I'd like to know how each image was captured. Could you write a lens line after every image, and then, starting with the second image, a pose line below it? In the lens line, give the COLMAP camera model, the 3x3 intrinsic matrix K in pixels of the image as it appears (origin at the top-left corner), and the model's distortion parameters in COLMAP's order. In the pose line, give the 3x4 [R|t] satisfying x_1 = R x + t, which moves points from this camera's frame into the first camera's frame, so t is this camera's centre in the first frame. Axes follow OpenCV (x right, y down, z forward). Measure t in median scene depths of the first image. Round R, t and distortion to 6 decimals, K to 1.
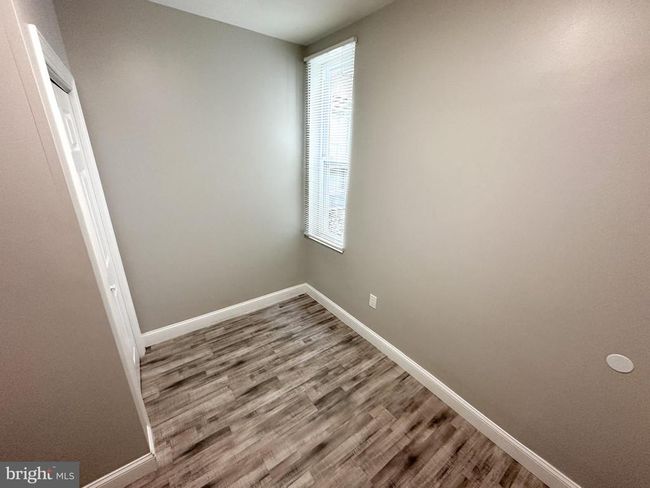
lens RADIAL K [[259.8, 0, 321.1], [0, 259.8, 241.8], [0, 0, 1]] dist [-0.000780, 0.000032]
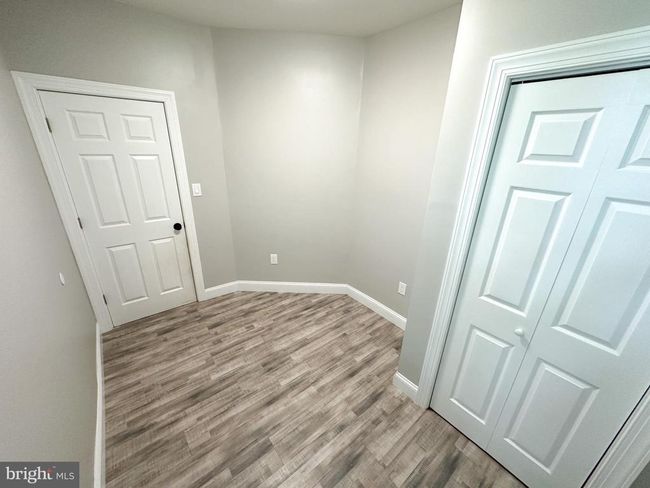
lens RADIAL K [[259.8, 0, 321.5], [0, 259.8, 245.2], [0, 0, 1]] dist [-0.000780, 0.000032]
pose [[-0.996804, -0.037339, -0.070620, -0.111293], [-0.074573, 0.751885, 0.655063, -0.474842], [0.028639, 0.658236, -0.752267, 1.324172]]
